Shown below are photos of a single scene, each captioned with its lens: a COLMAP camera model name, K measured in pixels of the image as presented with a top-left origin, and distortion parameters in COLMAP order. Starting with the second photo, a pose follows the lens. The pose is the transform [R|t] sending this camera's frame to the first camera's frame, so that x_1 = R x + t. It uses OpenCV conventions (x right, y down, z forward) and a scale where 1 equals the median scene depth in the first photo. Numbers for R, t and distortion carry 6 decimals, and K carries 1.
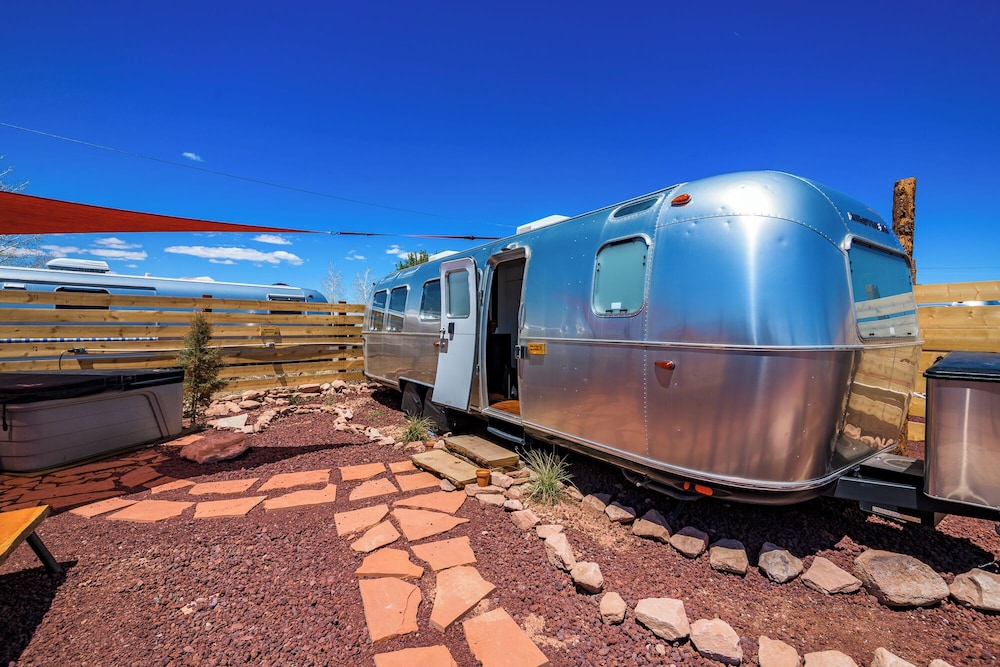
lens RADIAL K [[421.6, 0, 497.5], [0, 421.6, 327.7], [0, 0, 1]] dist [-0.022257, -0.000216]
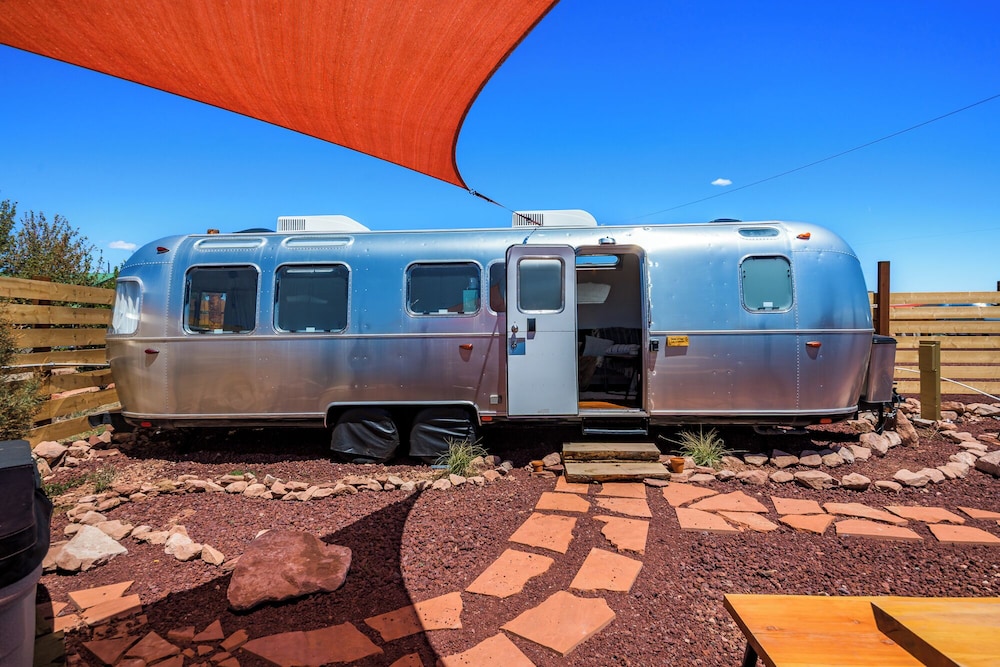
lens RADIAL K [[534.8, 0, 500.5], [0, 534.8, 336.1], [0, 0, 1]] dist [0.000342, -0.000096]
pose [[0.610357, -0.021093, 0.791846, -1.328967], [0.016021, 0.999770, 0.014283, 0.008727], [-0.791965, 0.003968, 0.610554, 0.518198]]
